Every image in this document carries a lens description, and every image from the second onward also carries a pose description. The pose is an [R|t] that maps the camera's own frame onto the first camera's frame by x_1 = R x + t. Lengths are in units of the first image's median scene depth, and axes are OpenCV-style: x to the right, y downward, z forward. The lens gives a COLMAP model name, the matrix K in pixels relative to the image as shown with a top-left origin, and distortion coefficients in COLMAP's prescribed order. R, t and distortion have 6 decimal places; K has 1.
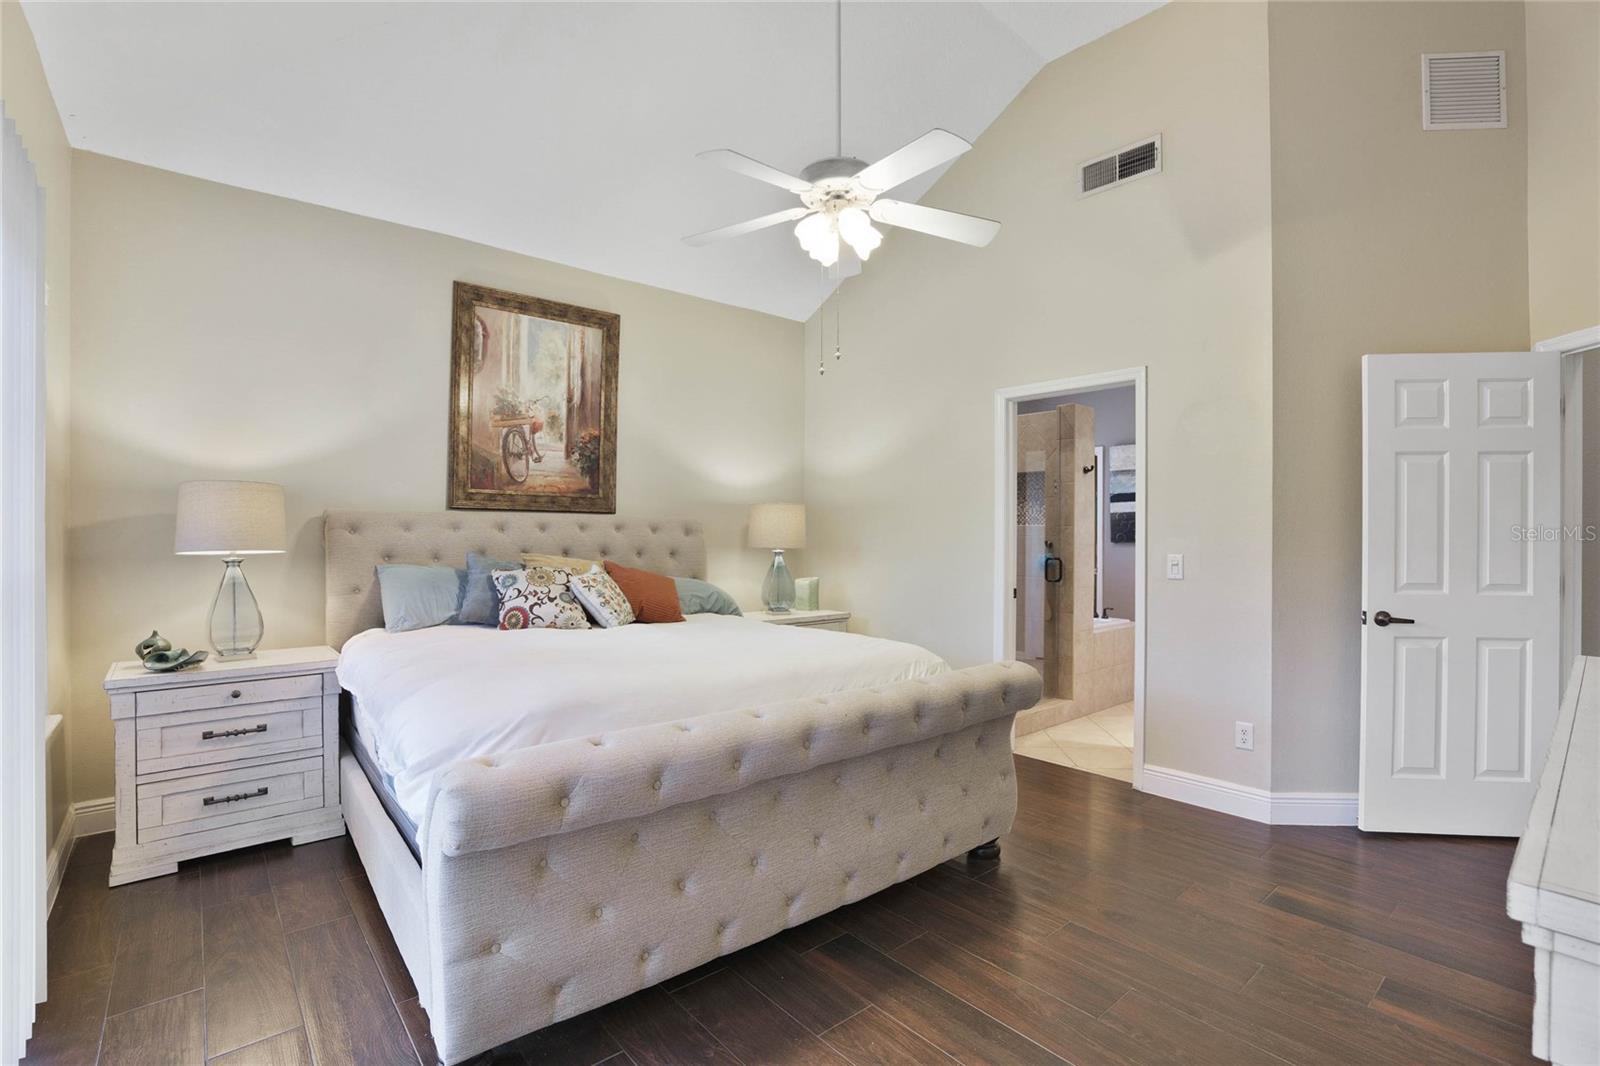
lens RADIAL K [[730.4, 0, 807.4], [0, 730.4, 532.7], [0, 0, 1]] dist [-0.066958, 0.023173]
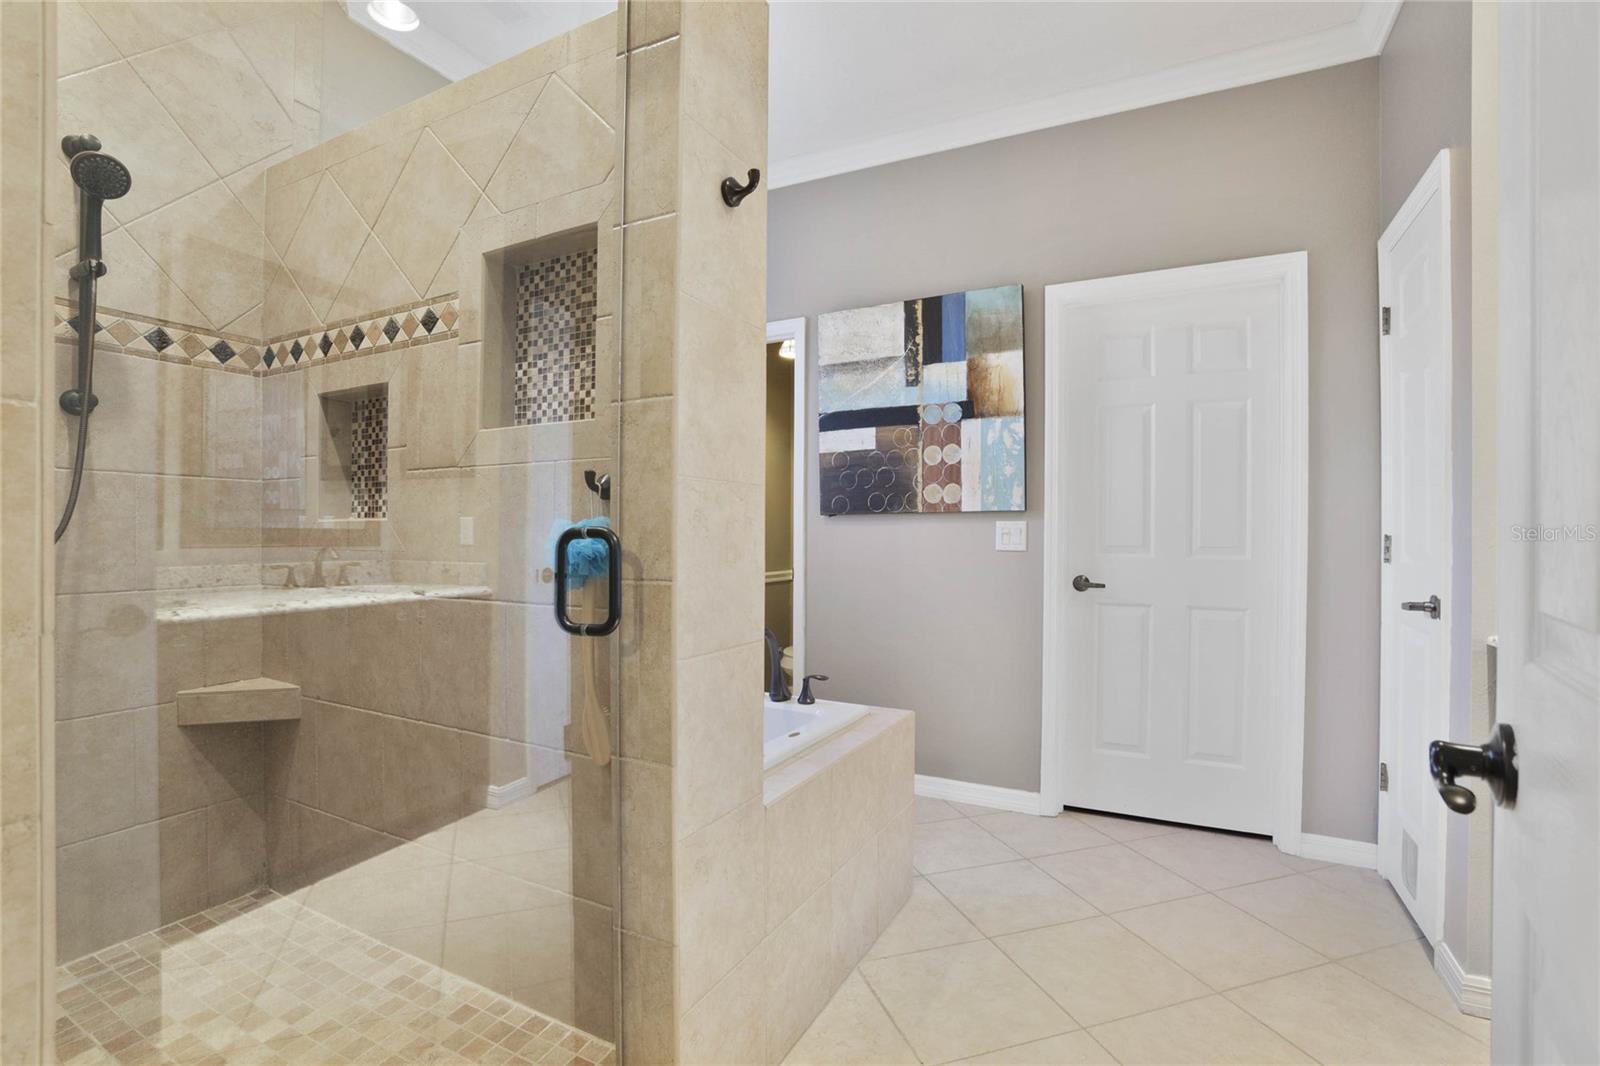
lens RADIAL K [[730.4, 0, 807.4], [0, 730.4, 532.7], [0, 0, 1]] dist [-0.066958, 0.023173]
pose [[0.928639, 0.000251, 0.370986, 0.316191], [-0.000633, 0.999999, 0.000909, 0.034943], [-0.370985, -0.001079, 0.928638, 0.753014]]
